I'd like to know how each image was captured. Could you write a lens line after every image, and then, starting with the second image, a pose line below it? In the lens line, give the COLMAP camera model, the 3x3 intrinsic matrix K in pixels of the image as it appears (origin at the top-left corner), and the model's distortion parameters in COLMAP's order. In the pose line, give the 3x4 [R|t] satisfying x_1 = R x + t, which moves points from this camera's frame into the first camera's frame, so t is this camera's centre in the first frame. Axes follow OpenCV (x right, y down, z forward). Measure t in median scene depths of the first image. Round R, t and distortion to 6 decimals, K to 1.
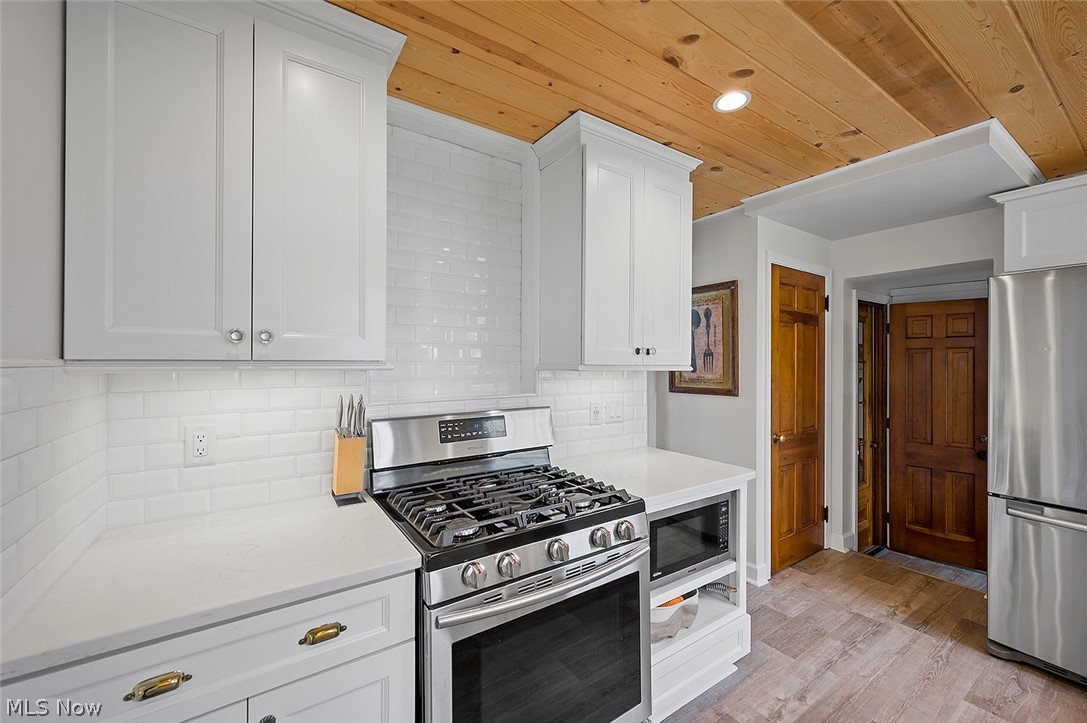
lens RADIAL K [[434.0, 0, 538.7], [0, 434.0, 360.3], [0, 0, 1]] dist [-0.002841, 0.000781]
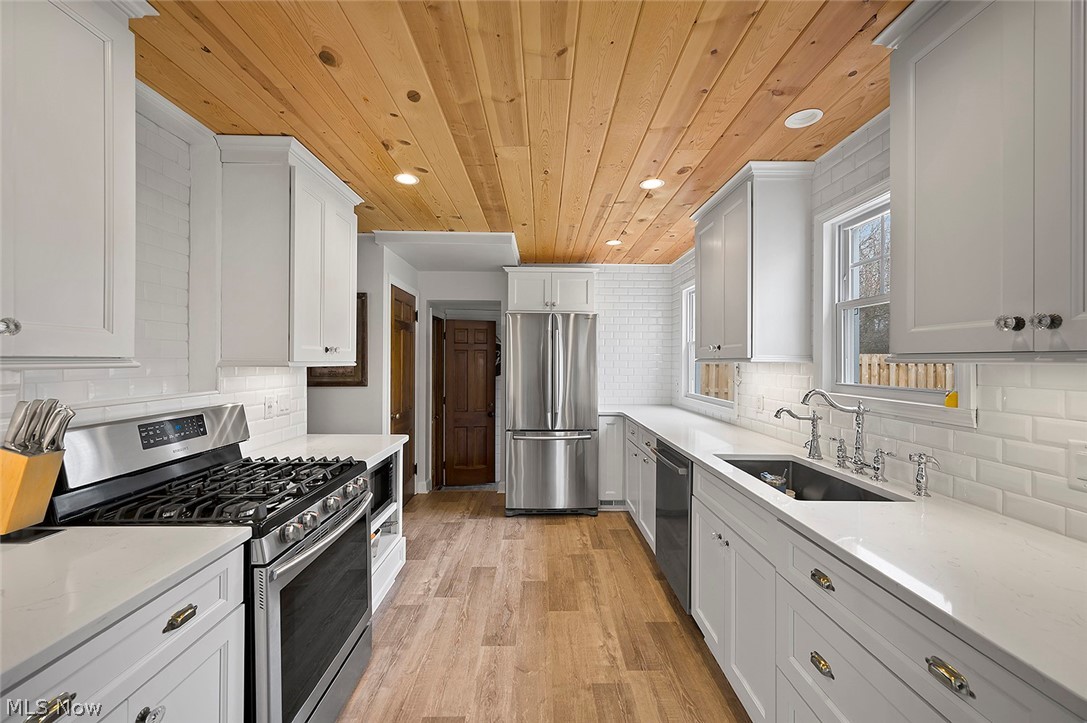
lens RADIAL K [[434.0, 0, 548.9], [0, 434.0, 355.2], [0, 0, 1]] dist [-0.002841, 0.000781]
pose [[0.535942, 0.008136, 0.844216, -0.438920], [-0.004816, 0.999967, -0.006580, -0.000895], [-0.844241, -0.000539, 0.535963, -0.151570]]
